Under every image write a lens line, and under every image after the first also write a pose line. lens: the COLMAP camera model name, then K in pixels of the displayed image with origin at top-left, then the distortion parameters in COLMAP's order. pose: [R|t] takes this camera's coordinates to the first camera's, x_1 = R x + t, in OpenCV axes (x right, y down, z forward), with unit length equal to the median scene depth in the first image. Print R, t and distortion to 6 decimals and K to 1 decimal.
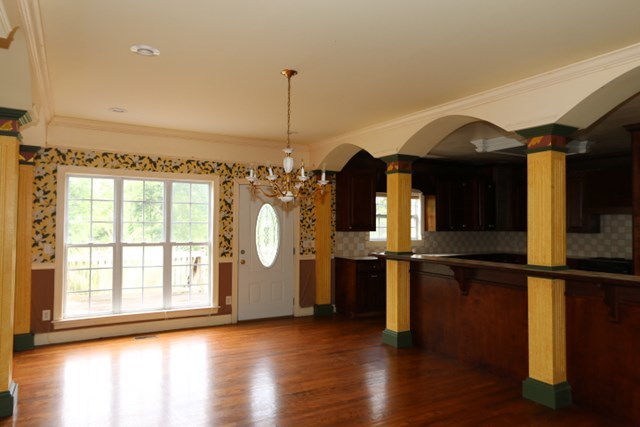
lens RADIAL K [[490.8, 0, 320.0], [0, 490.8, 213.5], [0, 0, 1]] dist [0.002246, 0.000417]
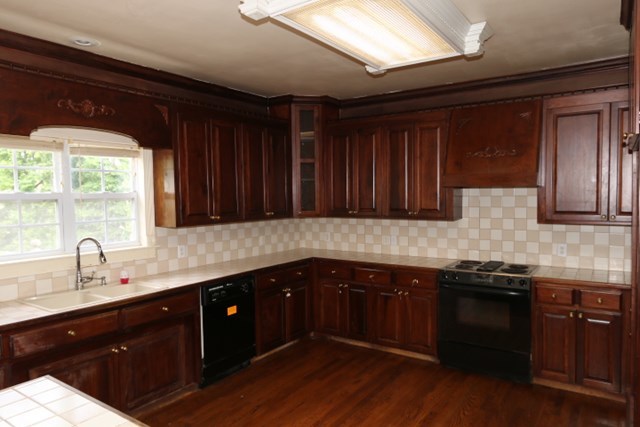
lens RADIAL K [[428.1, 0, 320.3], [0, 428.1, 225.7], [0, 0, 1]] dist [0.002462, 0.000973]
pose [[0.922736, -0.044651, 0.382838, 0.269665], [0.015933, 0.996837, 0.077860, 0.006397], [-0.385103, -0.065744, 0.920529, 0.749348]]
